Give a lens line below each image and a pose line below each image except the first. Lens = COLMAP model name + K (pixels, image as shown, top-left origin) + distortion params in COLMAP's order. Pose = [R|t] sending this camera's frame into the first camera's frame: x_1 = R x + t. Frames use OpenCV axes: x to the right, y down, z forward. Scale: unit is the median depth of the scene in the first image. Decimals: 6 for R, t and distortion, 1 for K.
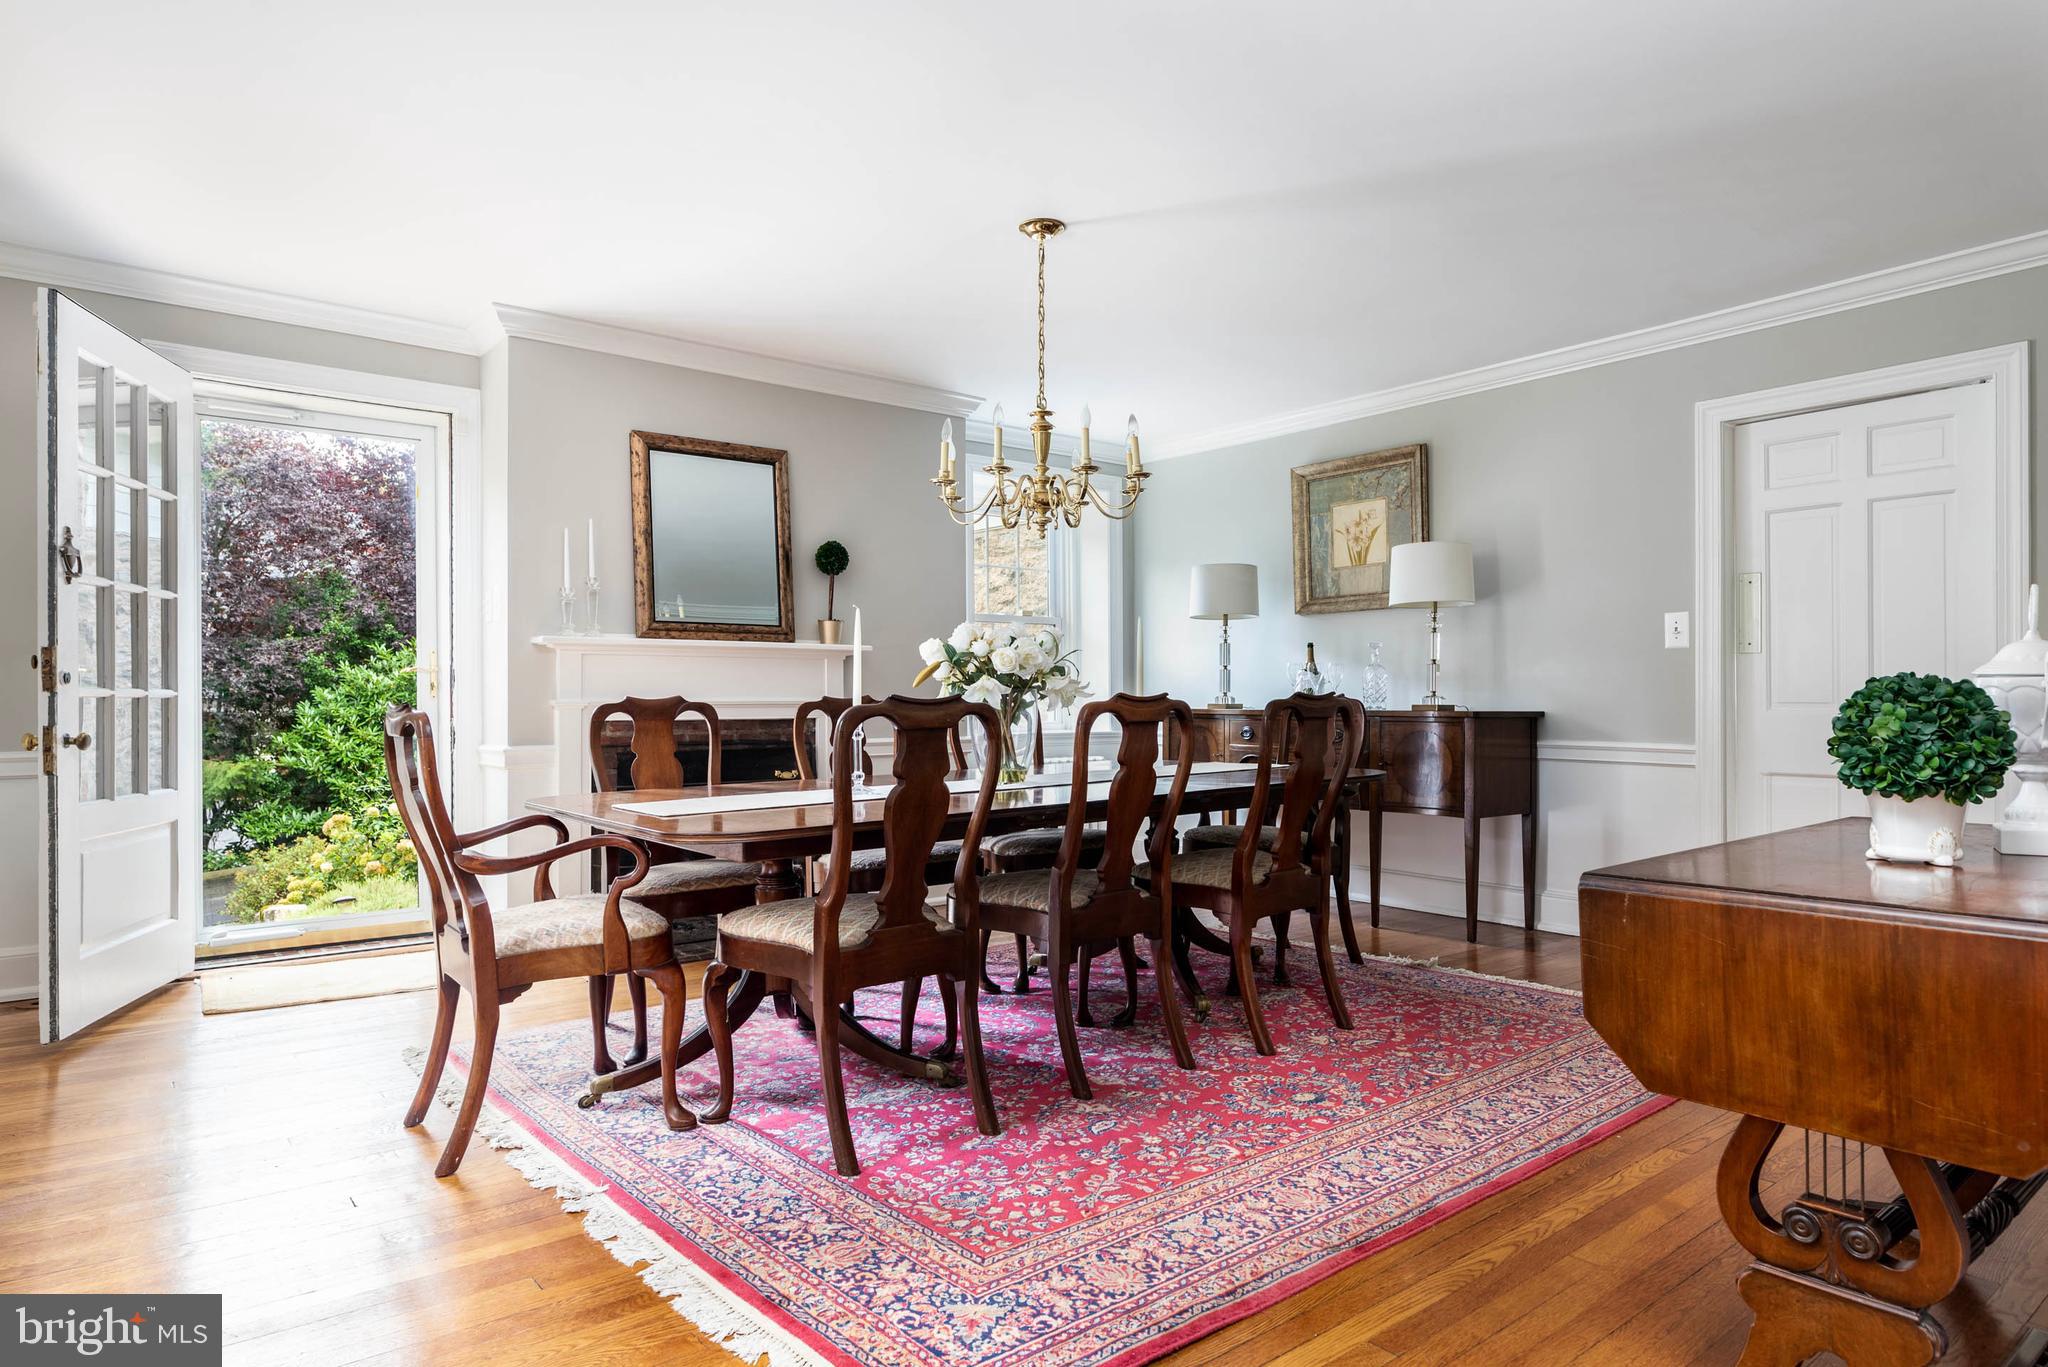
lens RADIAL K [[1181.9, 0, 1030.5], [0, 1181.9, 682.6], [0, 0, 1]] dist [-0.004385, 0.004497]
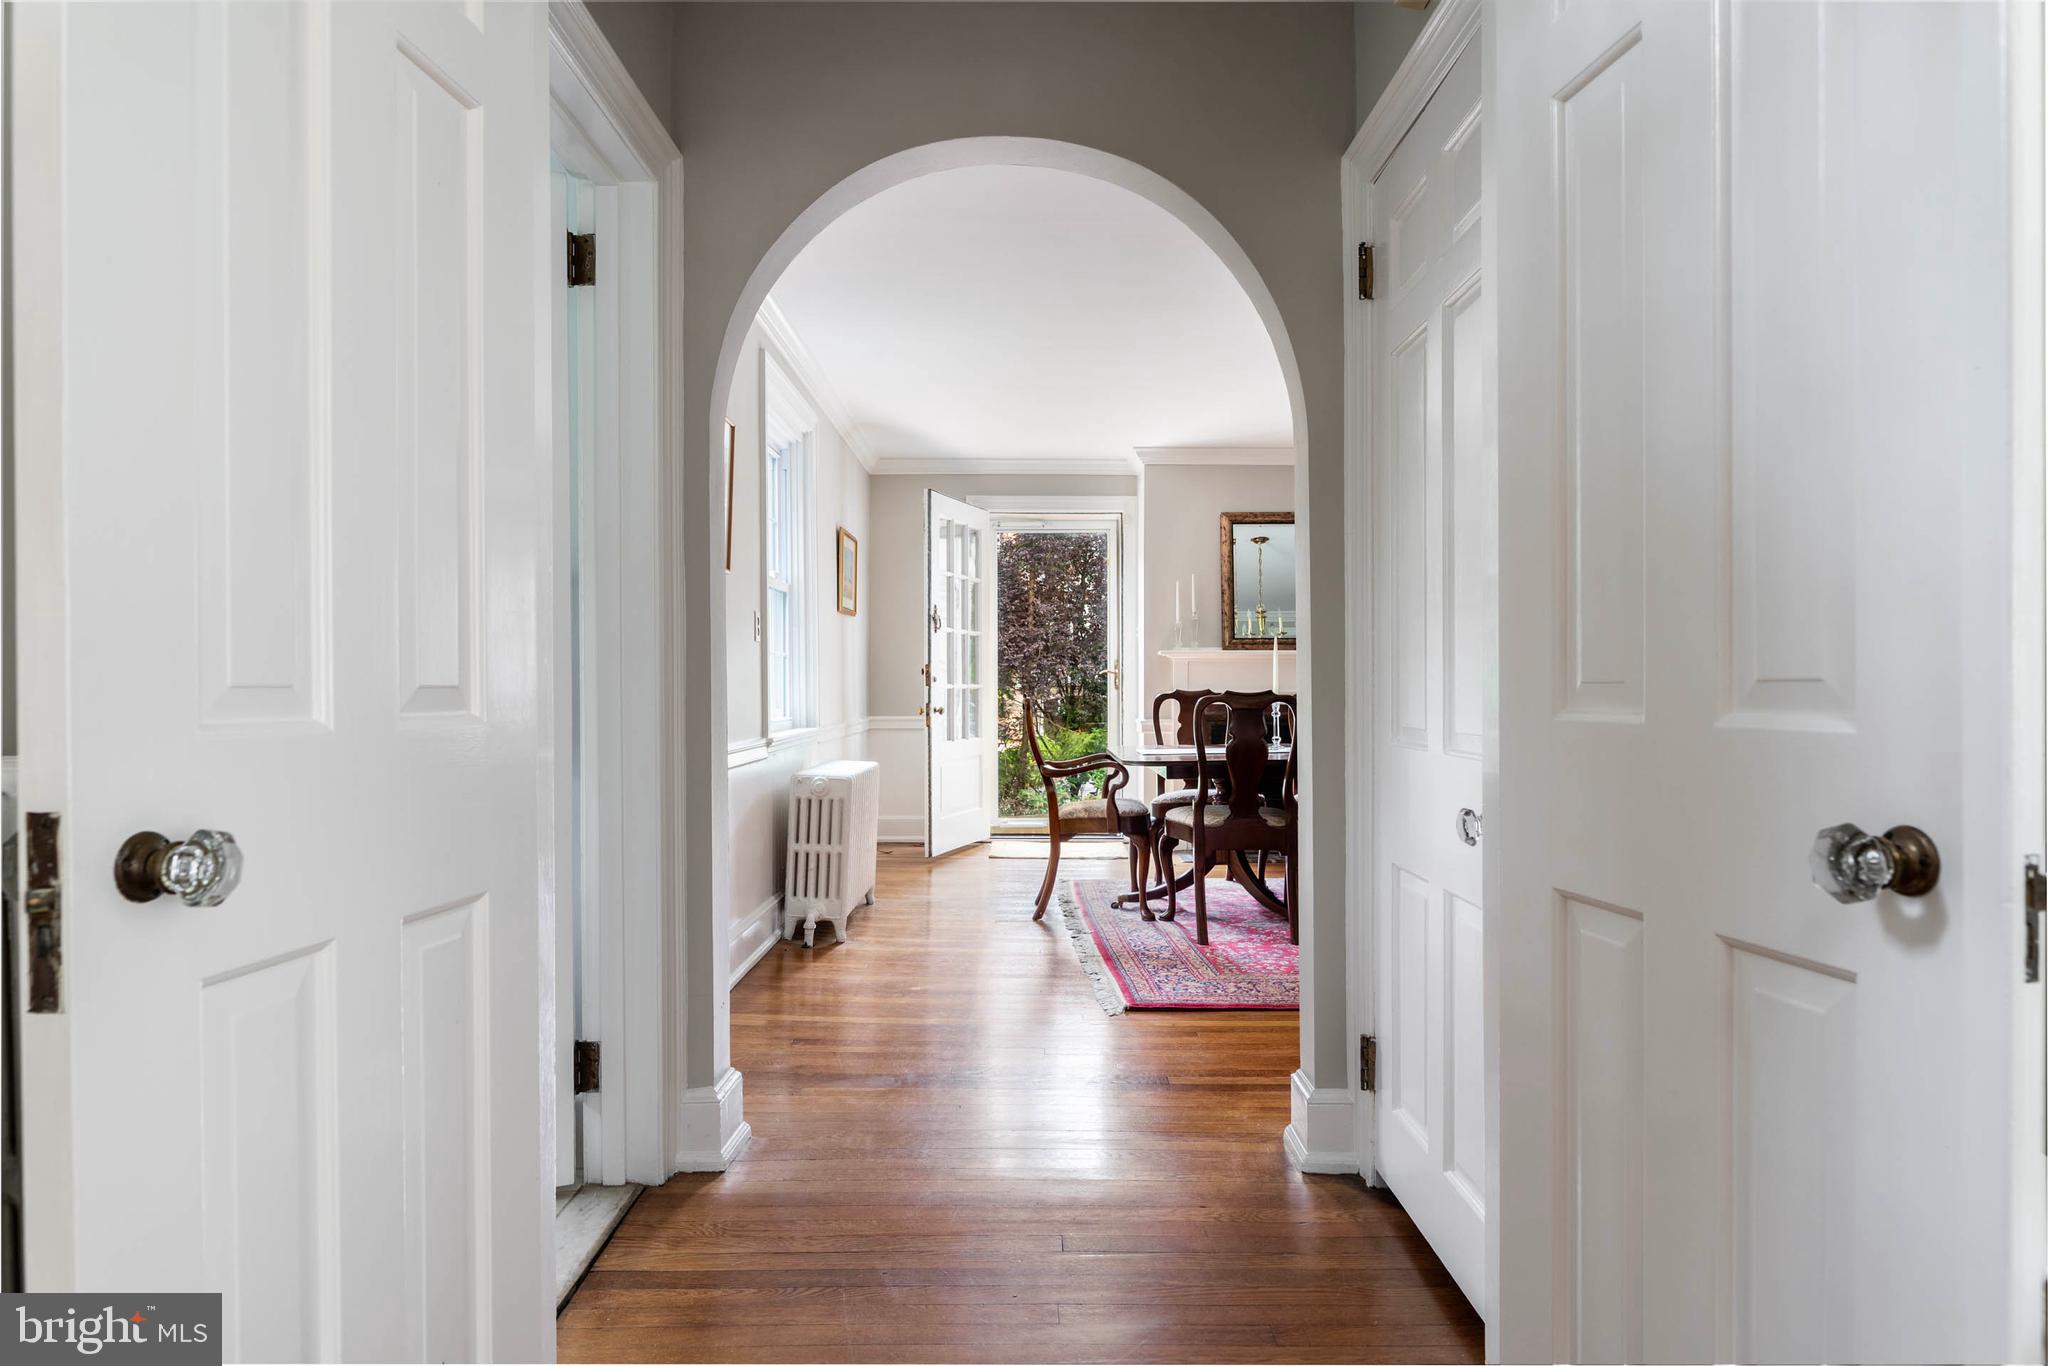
lens RADIAL K [[1181.9, 0, 1021.1], [0, 1181.9, 688.7], [0, 0, 1]] dist [-0.004385, 0.004497]
pose [[0.759845, 0.002004, -0.650101, 0.589894], [0.010425, 0.999829, 0.015266, -0.017051], [0.650021, -0.018377, 0.759694, -0.422279]]
